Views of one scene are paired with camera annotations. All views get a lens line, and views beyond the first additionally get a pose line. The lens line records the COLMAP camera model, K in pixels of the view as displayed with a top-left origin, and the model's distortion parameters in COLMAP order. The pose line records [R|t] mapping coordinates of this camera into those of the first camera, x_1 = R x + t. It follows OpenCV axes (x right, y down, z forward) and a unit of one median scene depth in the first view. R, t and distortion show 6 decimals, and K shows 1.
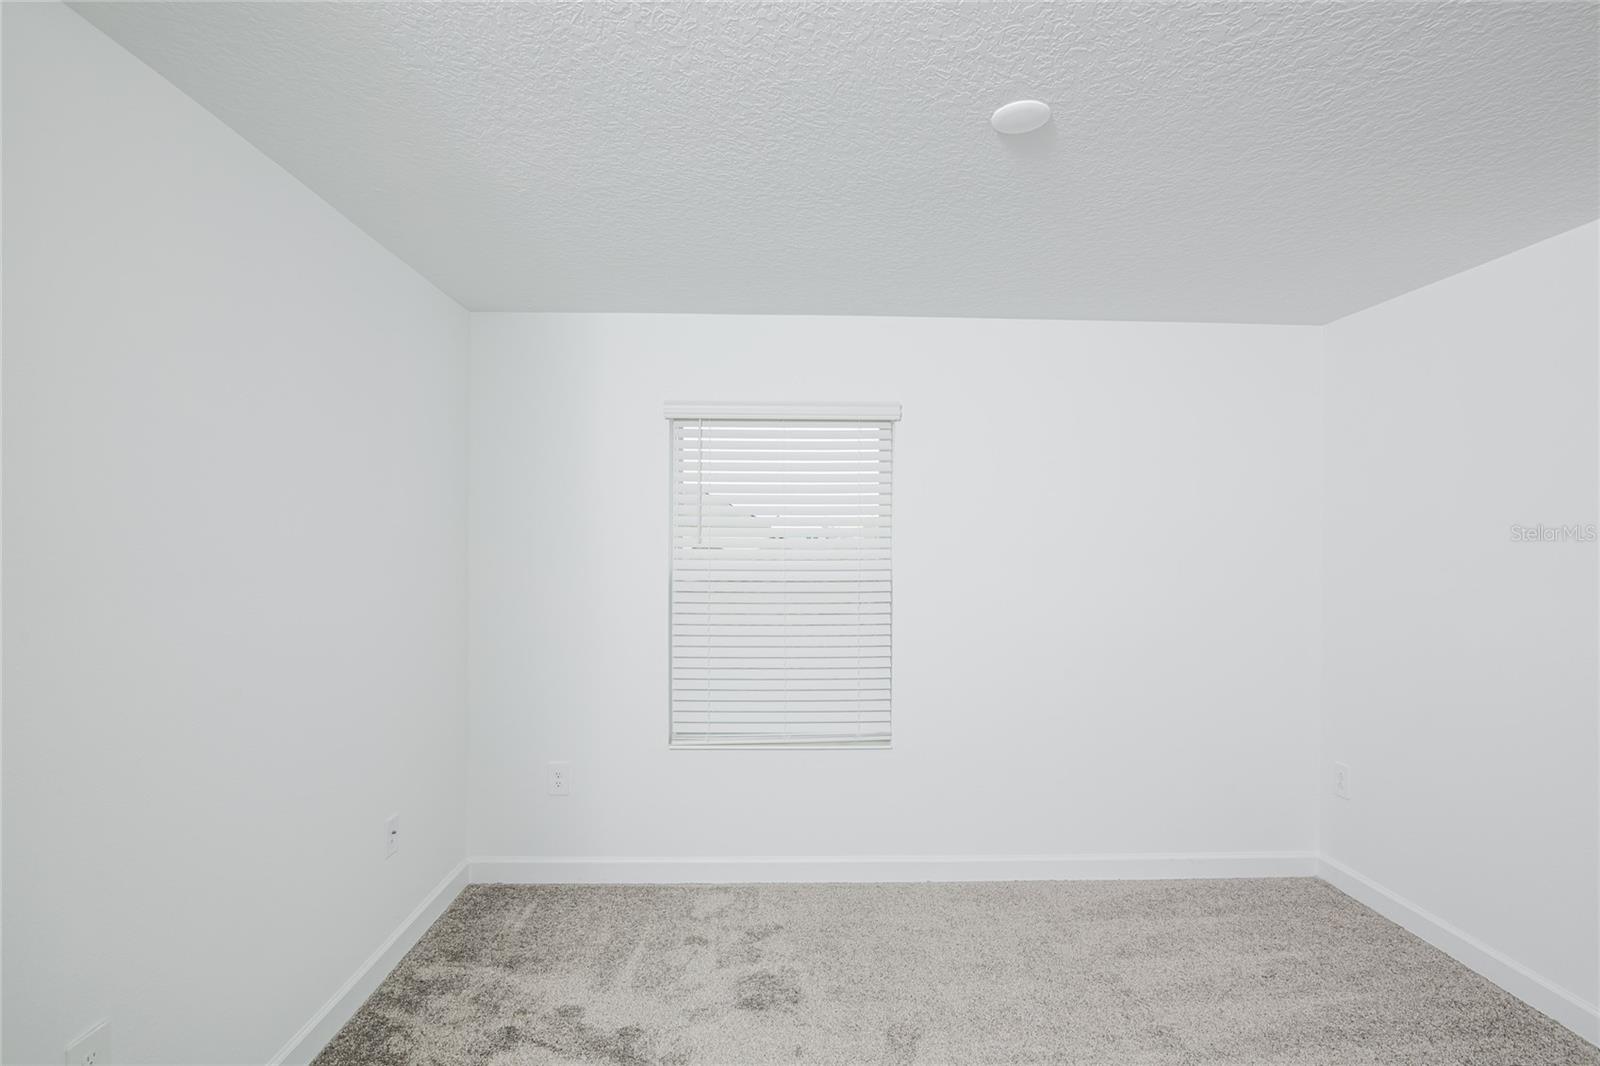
lens RADIAL K [[762.2, 0, 796.6], [0, 762.2, 537.5], [0, 0, 1]] dist [-0.015749, -0.000398]
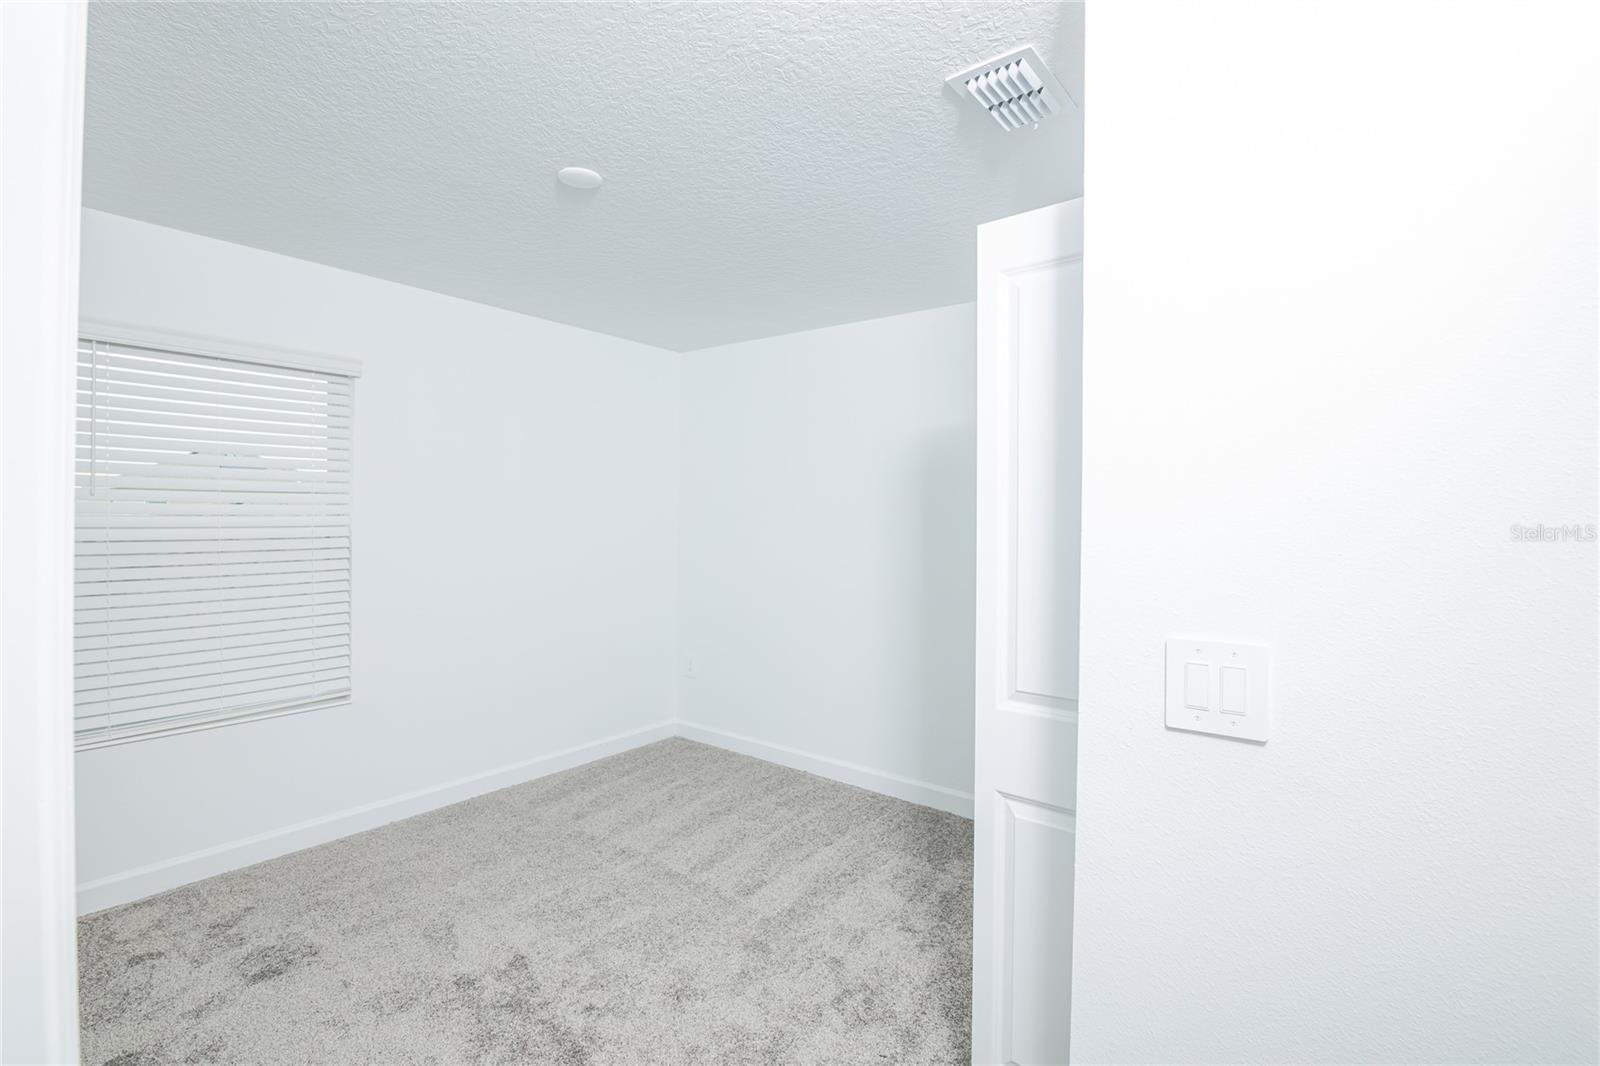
lens RADIAL K [[762.2, 0, 801.7], [0, 762.2, 526.6], [0, 0, 1]] dist [-0.015749, -0.000398]
pose [[0.624246, -0.009587, 0.781169, -0.328349], [-0.013789, 0.999634, 0.023286, 0.013992], [-0.781106, -0.025308, 0.623885, -0.097747]]
